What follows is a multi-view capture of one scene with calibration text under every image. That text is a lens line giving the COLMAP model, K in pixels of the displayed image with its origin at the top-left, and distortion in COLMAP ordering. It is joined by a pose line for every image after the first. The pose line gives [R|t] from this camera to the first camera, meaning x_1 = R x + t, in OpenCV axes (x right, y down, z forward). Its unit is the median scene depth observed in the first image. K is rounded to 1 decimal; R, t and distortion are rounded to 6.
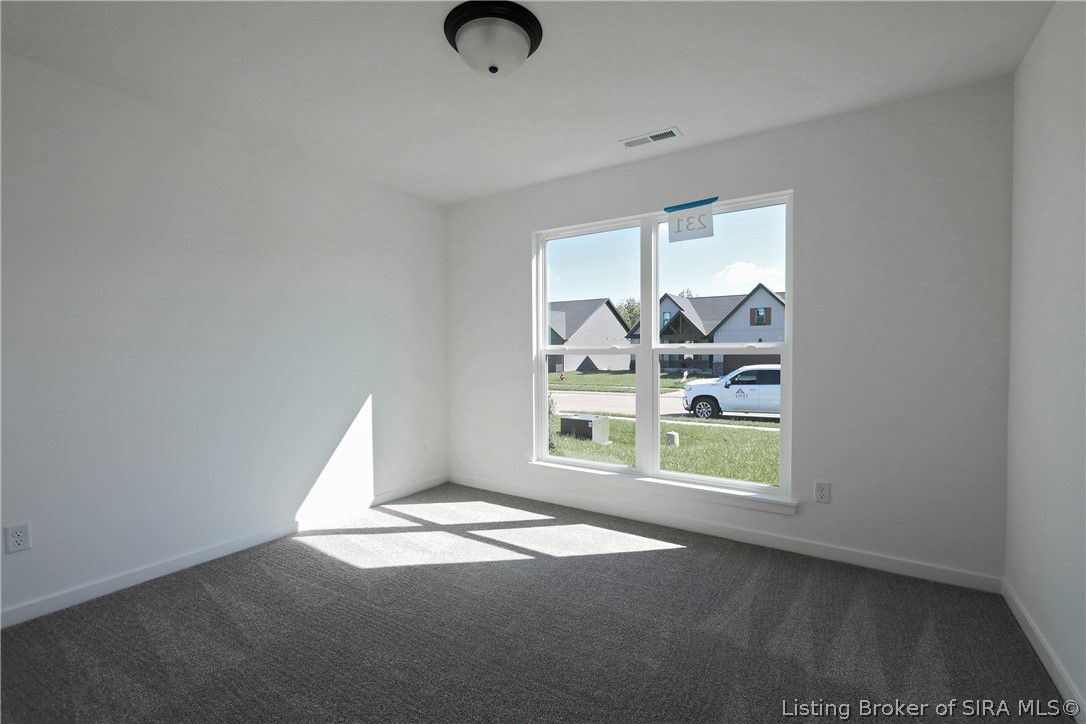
lens RADIAL K [[479.9, 0, 547.4], [0, 479.9, 362.6], [0, 0, 1]] dist [-0.002591, -0.000298]
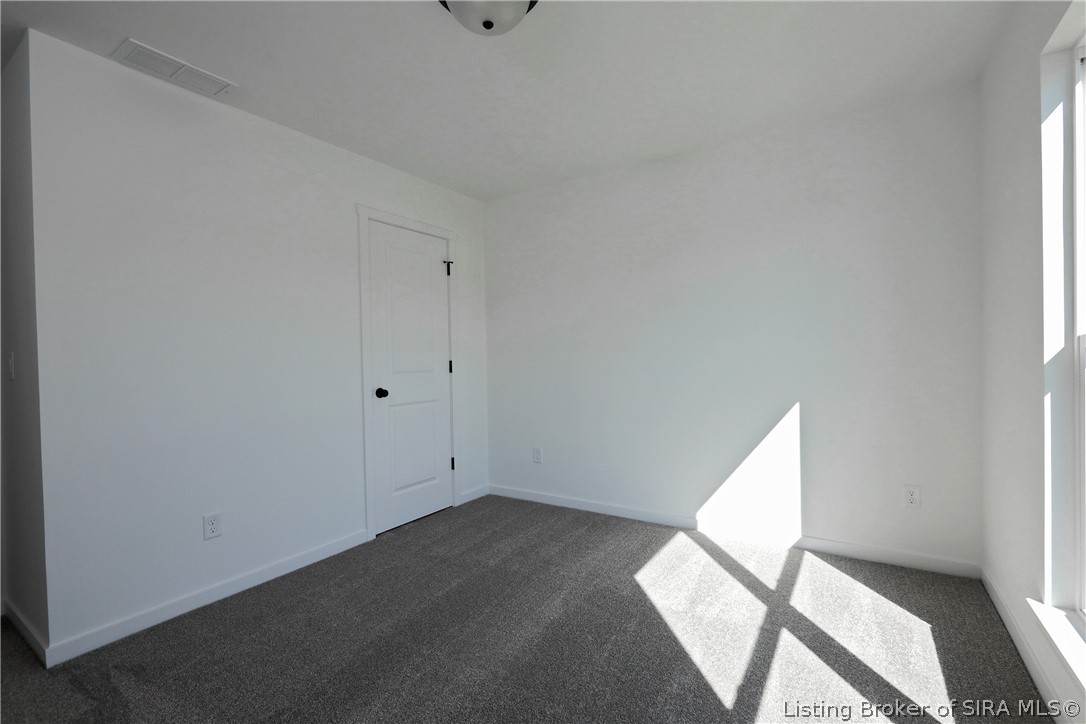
lens RADIAL K [[479.9, 0, 547.4], [0, 479.9, 362.6], [0, 0, 1]] dist [-0.002591, -0.000298]
pose [[-0.003935, 0.015541, -0.999871, 0.470666], [-0.004781, 0.999868, 0.015560, -0.010210], [0.999981, 0.004842, -0.003860, 0.688496]]
